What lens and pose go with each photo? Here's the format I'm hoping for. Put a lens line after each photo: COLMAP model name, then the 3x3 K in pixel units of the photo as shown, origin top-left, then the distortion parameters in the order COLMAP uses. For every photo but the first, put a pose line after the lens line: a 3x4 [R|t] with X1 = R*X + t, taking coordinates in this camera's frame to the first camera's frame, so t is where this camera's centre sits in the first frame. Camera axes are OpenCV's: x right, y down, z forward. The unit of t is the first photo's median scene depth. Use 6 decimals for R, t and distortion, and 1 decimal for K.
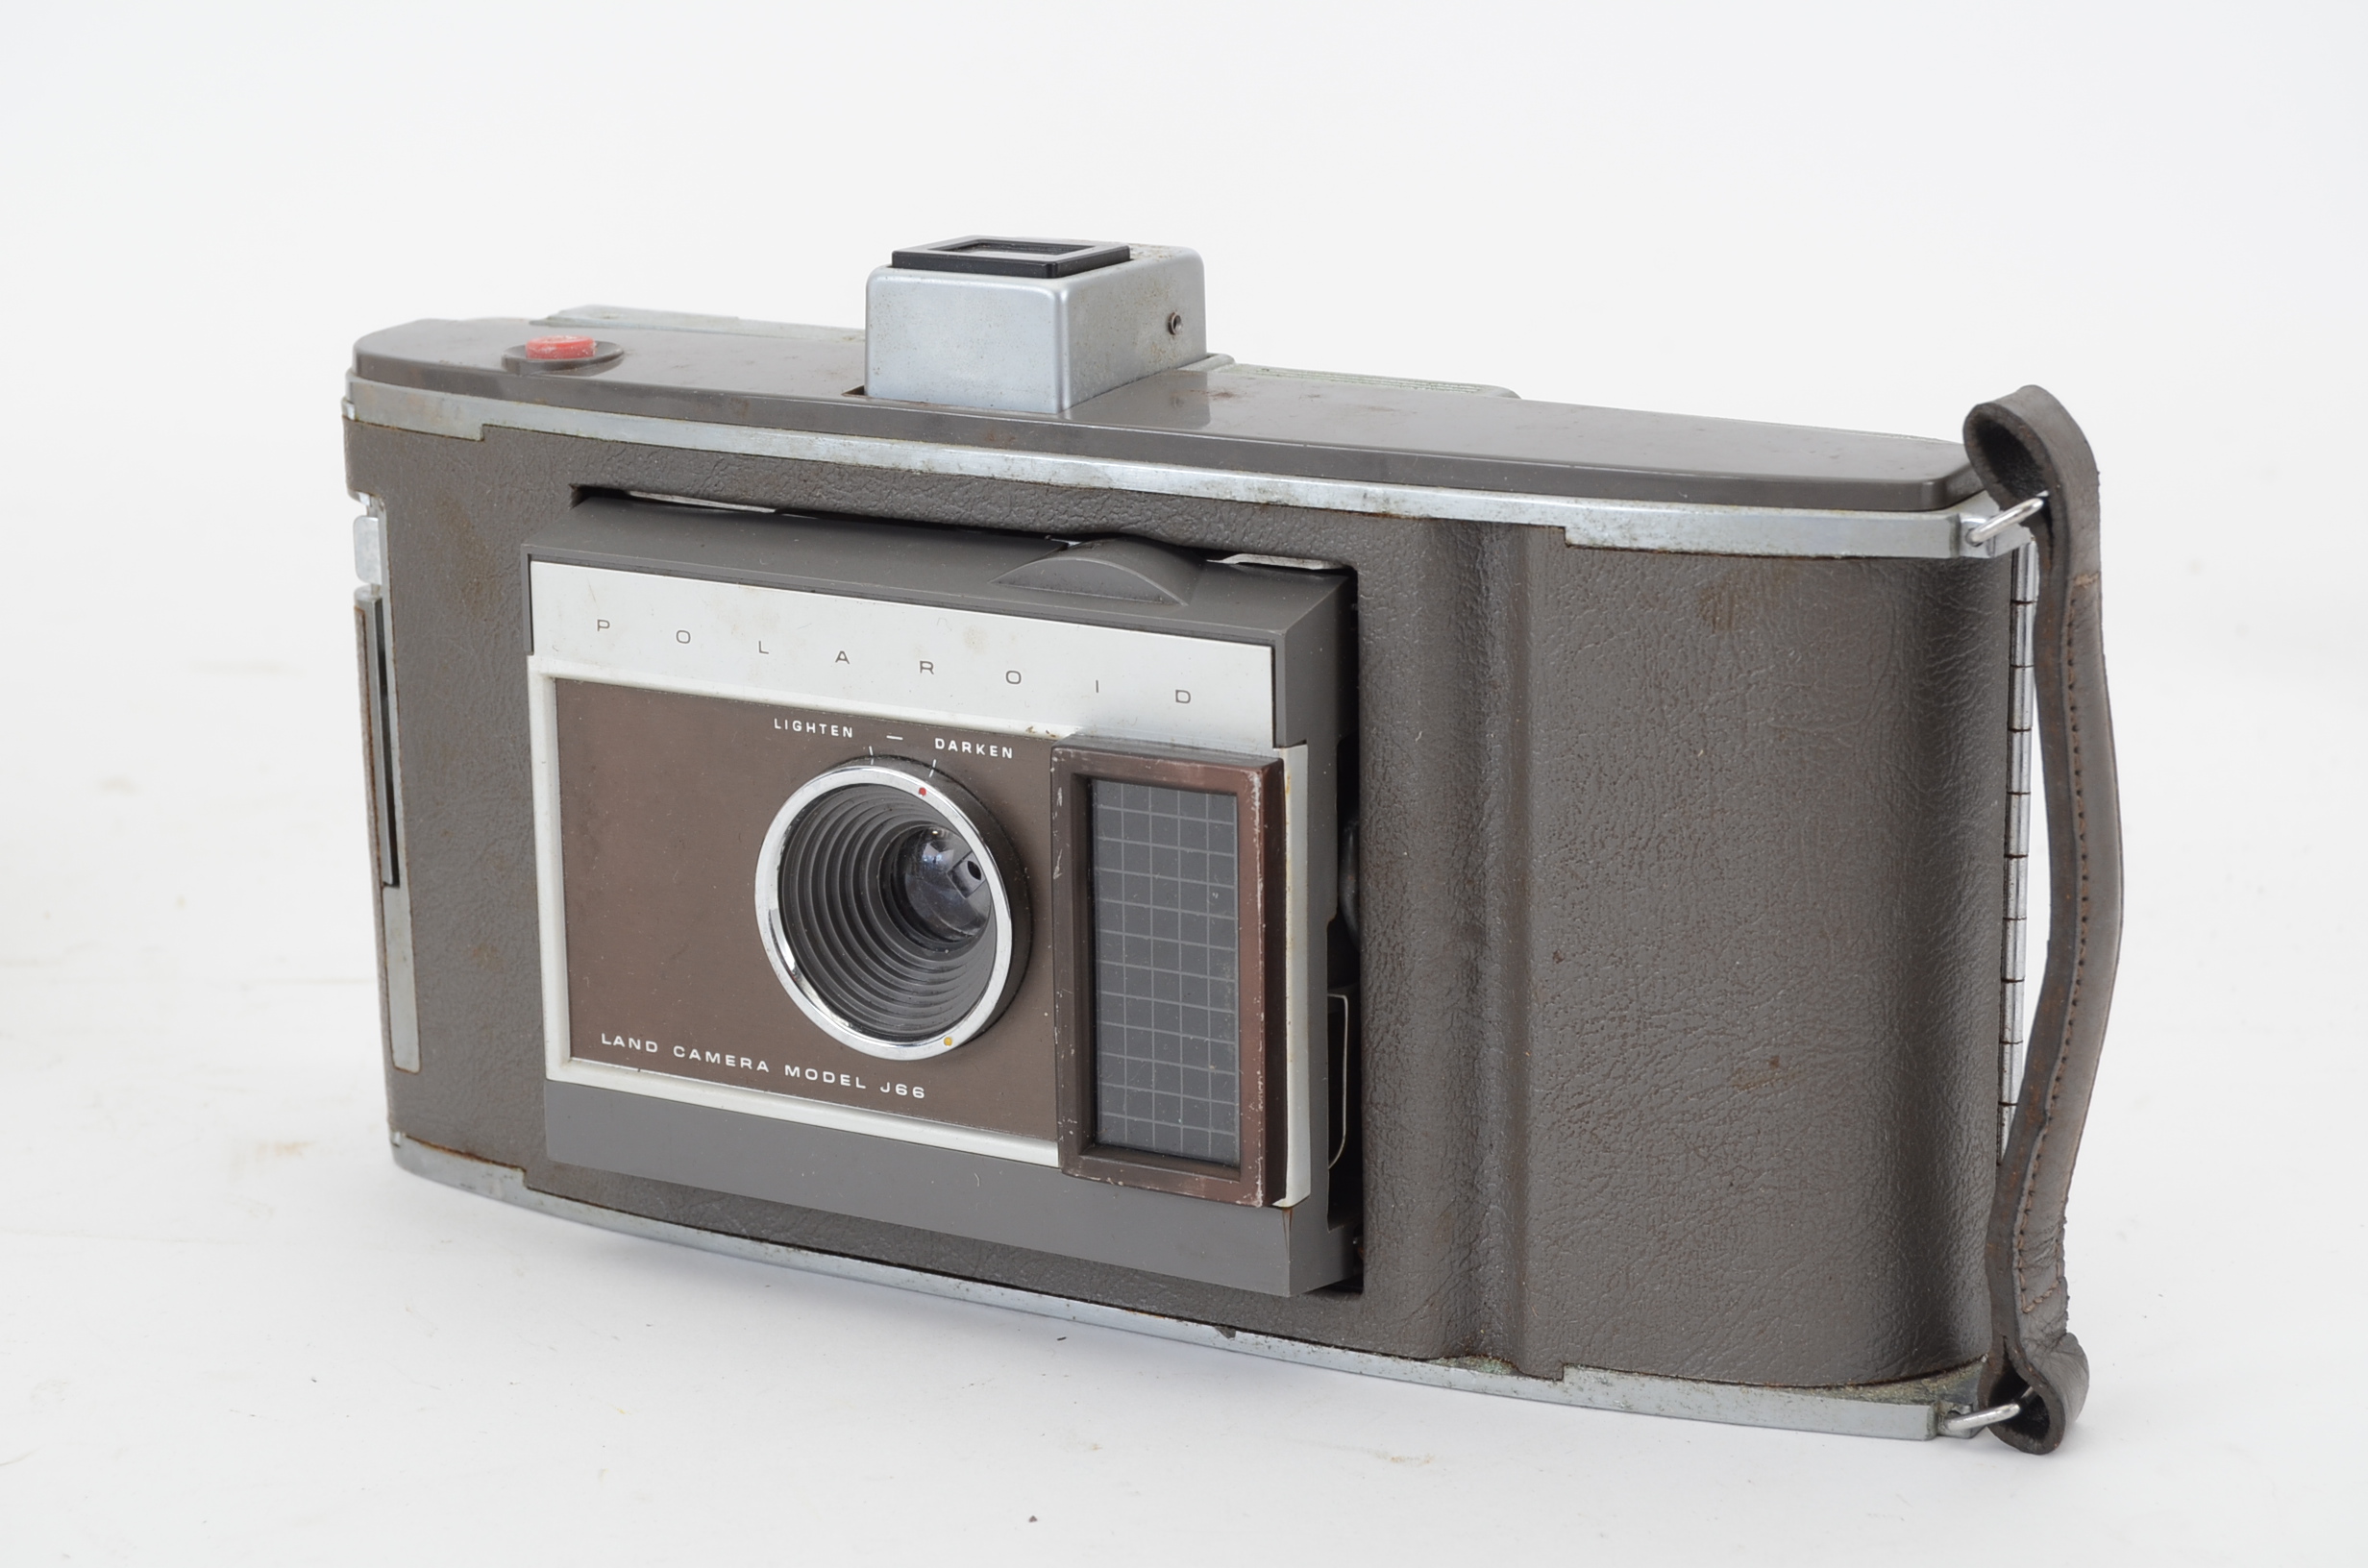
lens RADIAL K [[4927.7, 0, 1186.1], [0, 4927.7, 845.4], [0, 0, 1]] dist [-0.035017, -0.046252]
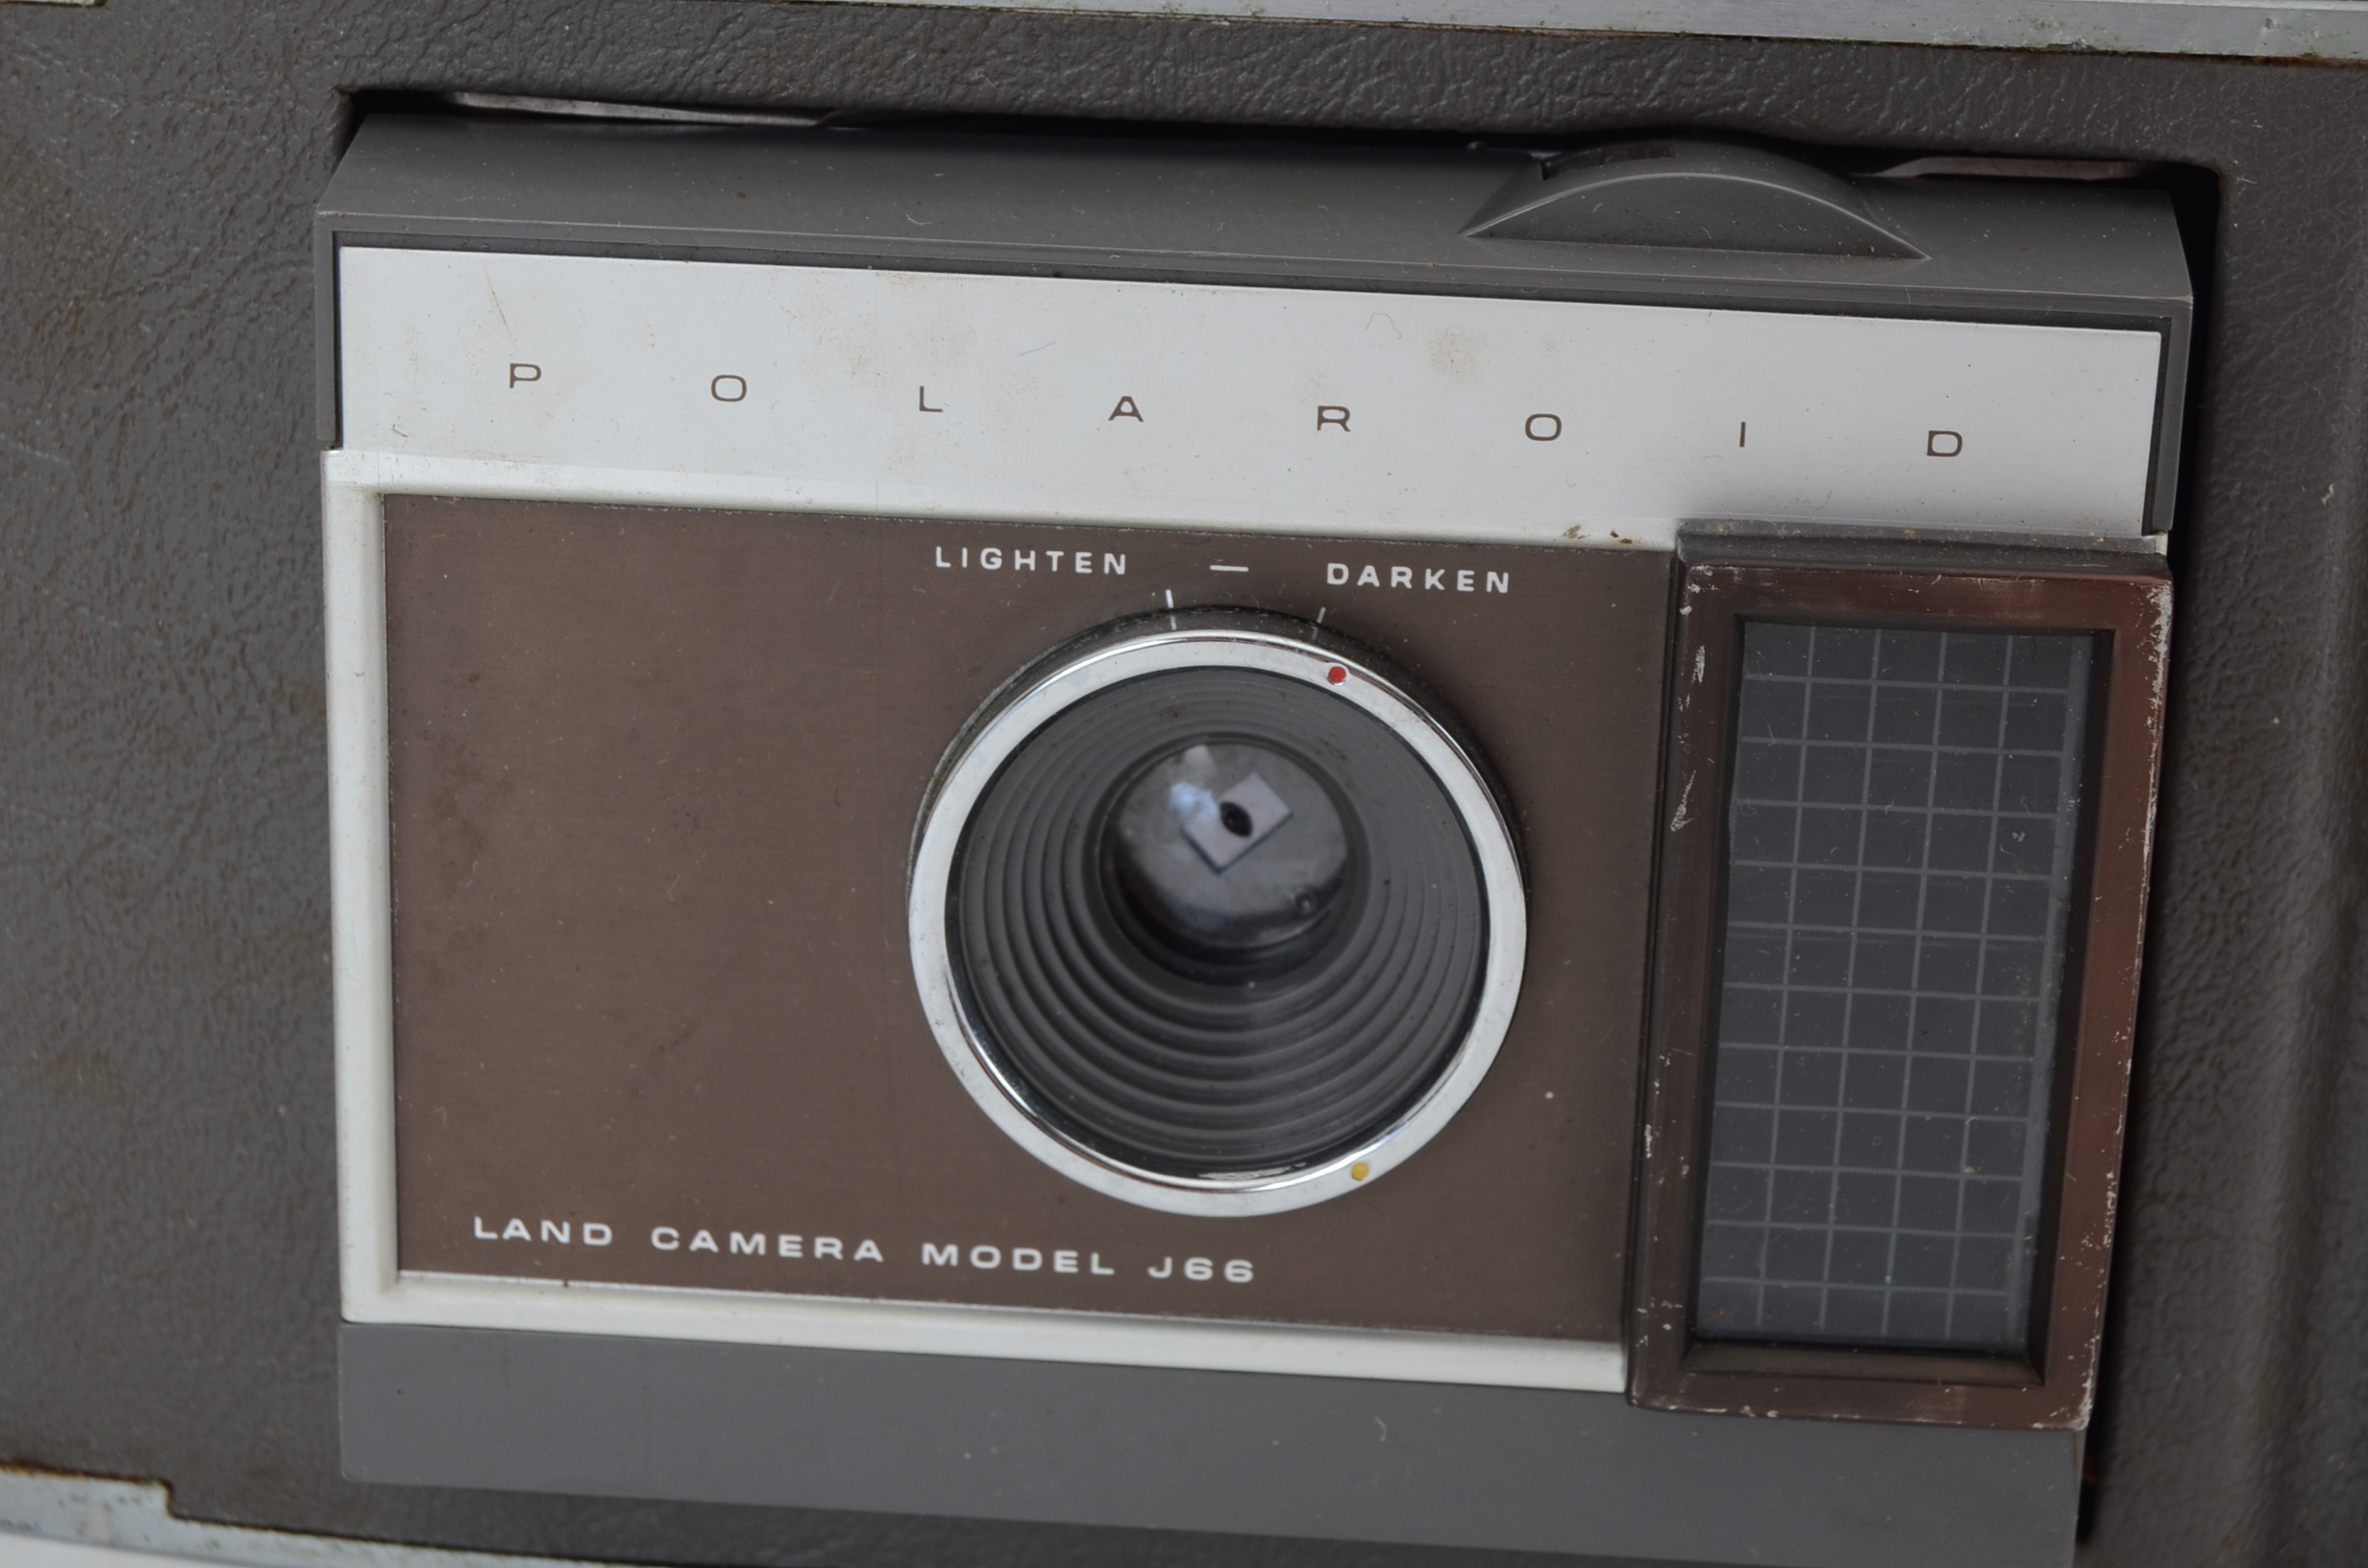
lens RADIAL K [[4927.7, 0, 1186.1], [0, 4927.7, 845.4], [0, 0, 1]] dist [-0.035017, -0.046252]
pose [[0.903091, -0.097274, 0.418287, -0.269154], [0.073016, 0.994607, 0.073655, -0.030775], [-0.423196, -0.035975, 0.905324, 0.559310]]
